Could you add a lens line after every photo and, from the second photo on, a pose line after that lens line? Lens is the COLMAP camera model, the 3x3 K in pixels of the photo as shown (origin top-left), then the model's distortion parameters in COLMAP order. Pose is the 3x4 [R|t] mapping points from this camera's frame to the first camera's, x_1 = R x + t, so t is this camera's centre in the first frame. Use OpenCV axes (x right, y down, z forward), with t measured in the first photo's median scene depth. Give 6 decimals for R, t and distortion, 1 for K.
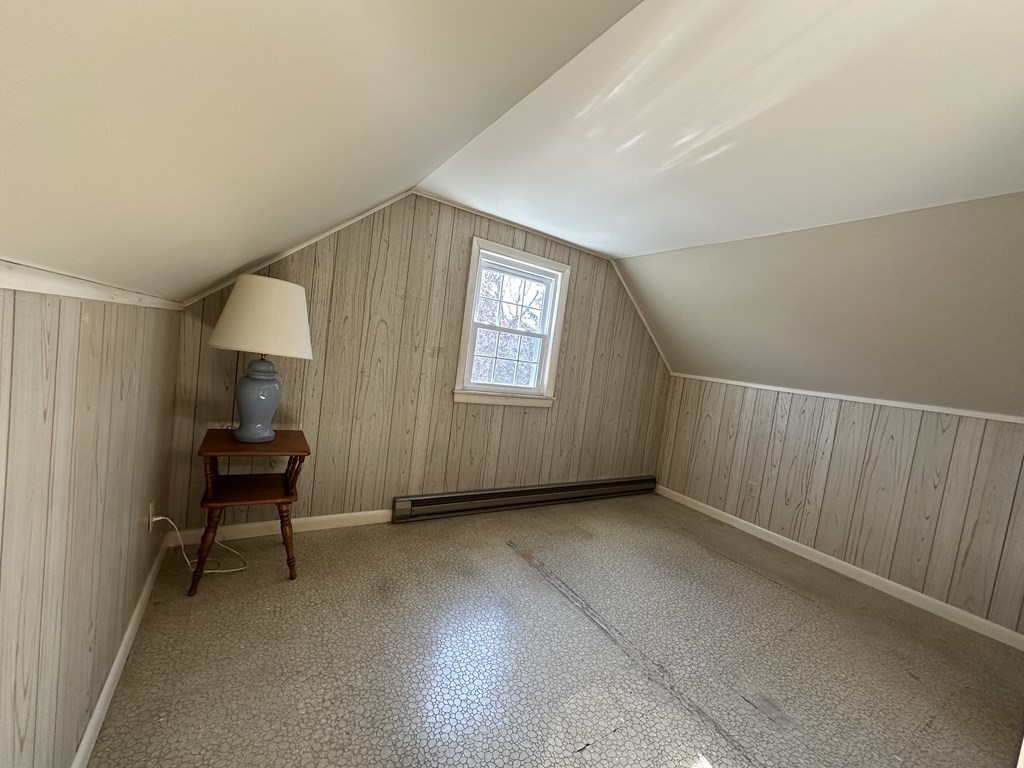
lens RADIAL K [[407.9, 0, 512.2], [0, 407.9, 383.8], [0, 0, 1]] dist [-0.002224, 0.000472]
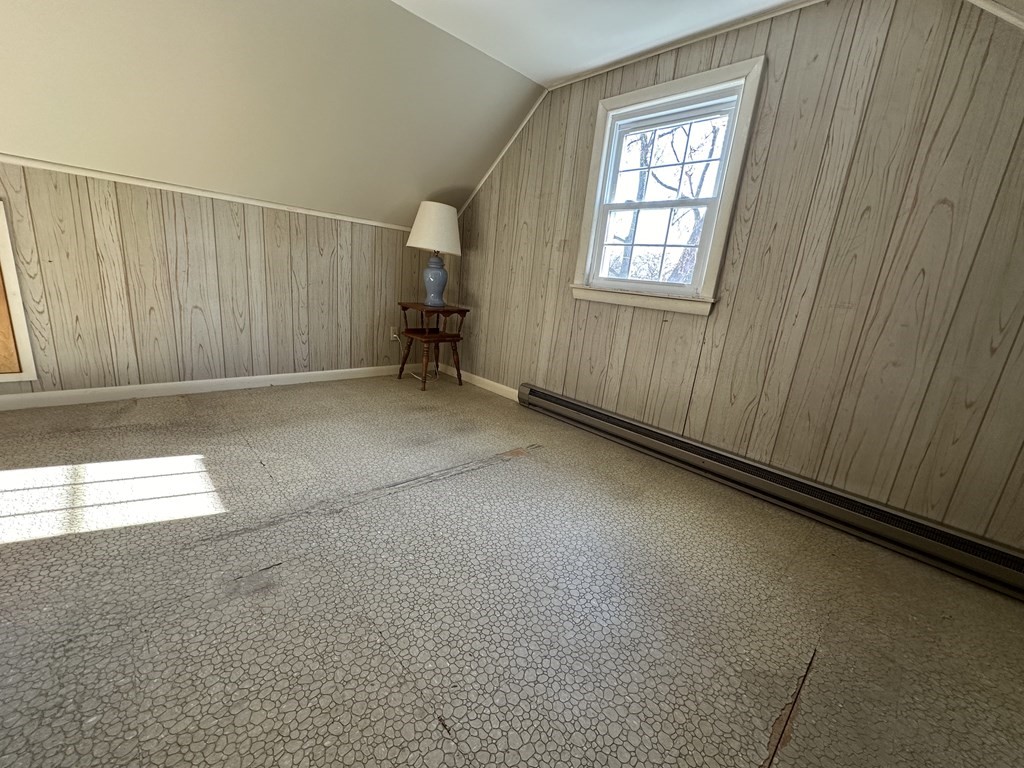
lens RADIAL K [[407.9, 0, 510.3], [0, 407.9, 383.9], [0, 0, 1]] dist [-0.002224, 0.000472]
pose [[0.193231, 0.128851, -0.972656, 0.756731], [-0.143469, 0.984394, 0.101904, 0.161622], [0.970607, 0.119854, 0.208702, 0.679966]]
